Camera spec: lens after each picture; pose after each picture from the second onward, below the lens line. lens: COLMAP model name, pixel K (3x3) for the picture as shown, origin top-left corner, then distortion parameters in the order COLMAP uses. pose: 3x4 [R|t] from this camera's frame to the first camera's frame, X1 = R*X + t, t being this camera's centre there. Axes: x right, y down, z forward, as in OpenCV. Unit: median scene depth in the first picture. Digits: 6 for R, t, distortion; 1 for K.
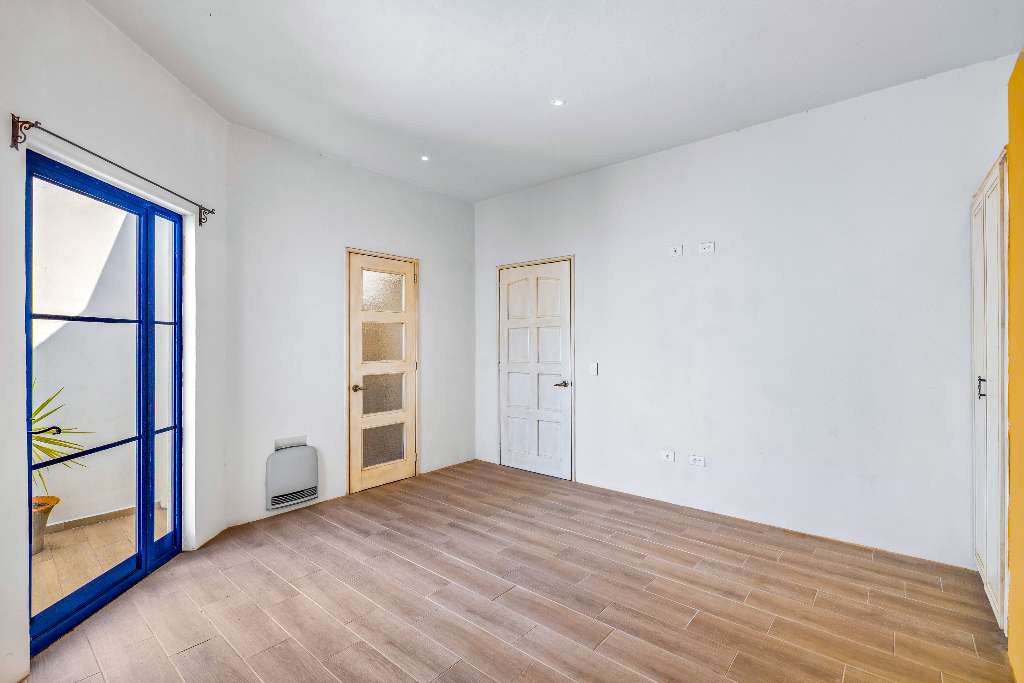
lens RADIAL K [[453.0, 0, 511.0], [0, 453.0, 333.7], [0, 0, 1]] dist [0.000461, -0.000034]
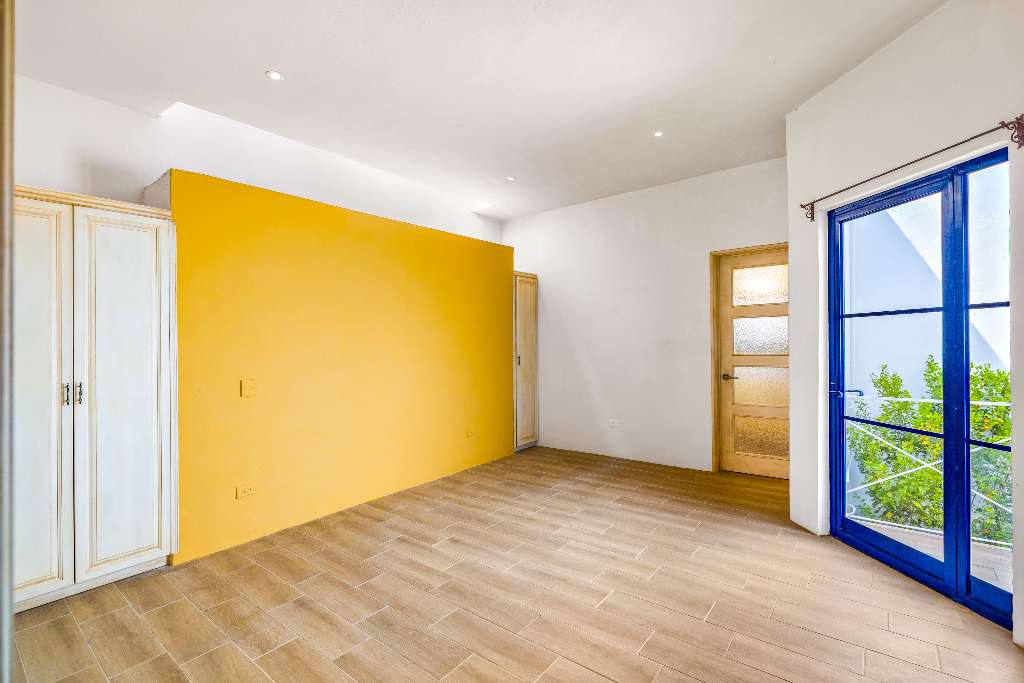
lens RADIAL K [[453.0, 0, 511.0], [0, 453.0, 333.7], [0, 0, 1]] dist [0.000461, -0.000034]
pose [[-0.999515, 0.022922, -0.021061, 0.045772], [0.022953, 0.999736, -0.001243, 0.009975], [0.021027, -0.001726, -0.999777, 2.004946]]
